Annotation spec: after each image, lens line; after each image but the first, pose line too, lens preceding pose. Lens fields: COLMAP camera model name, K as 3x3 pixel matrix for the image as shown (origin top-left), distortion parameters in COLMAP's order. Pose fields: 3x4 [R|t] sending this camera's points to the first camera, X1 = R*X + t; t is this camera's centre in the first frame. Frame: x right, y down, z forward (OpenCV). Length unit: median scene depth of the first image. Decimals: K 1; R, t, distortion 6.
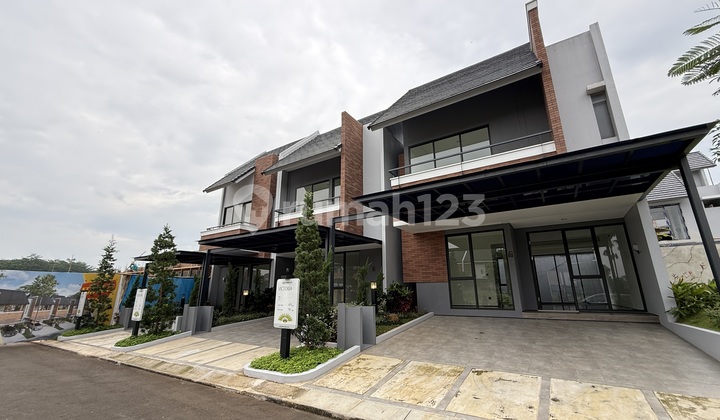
lens RADIAL K [[296.4, 0, 360.5], [0, 296.4, 210.6], [0, 0, 1]] dist [0.001306, -0.000354]
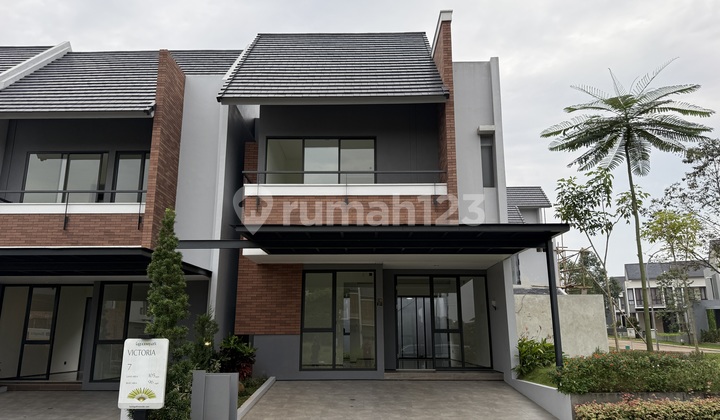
lens RADIAL K [[526.5, 0, 360.6], [0, 526.5, 210.1], [0, 0, 1]] dist [0.068902, -0.092477]
pose [[0.841738, 0.128523, 0.524365, -0.356021], [-0.146139, 0.989233, -0.007873, -0.091409], [-0.519731, -0.070003, 0.851457, -0.211786]]
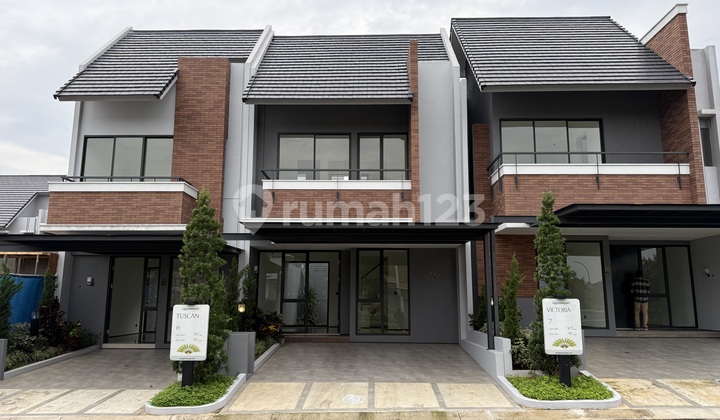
lens RADIAL K [[526.5, 0, 358.4], [0, 526.5, 211.0], [0, 0, 1]] dist [0.068902, -0.092477]
pose [[0.845723, 0.096410, 0.524841, -1.078475], [-0.150087, 0.986815, 0.060576, -0.016816], [-0.512081, -0.130002, 0.849042, 0.020988]]
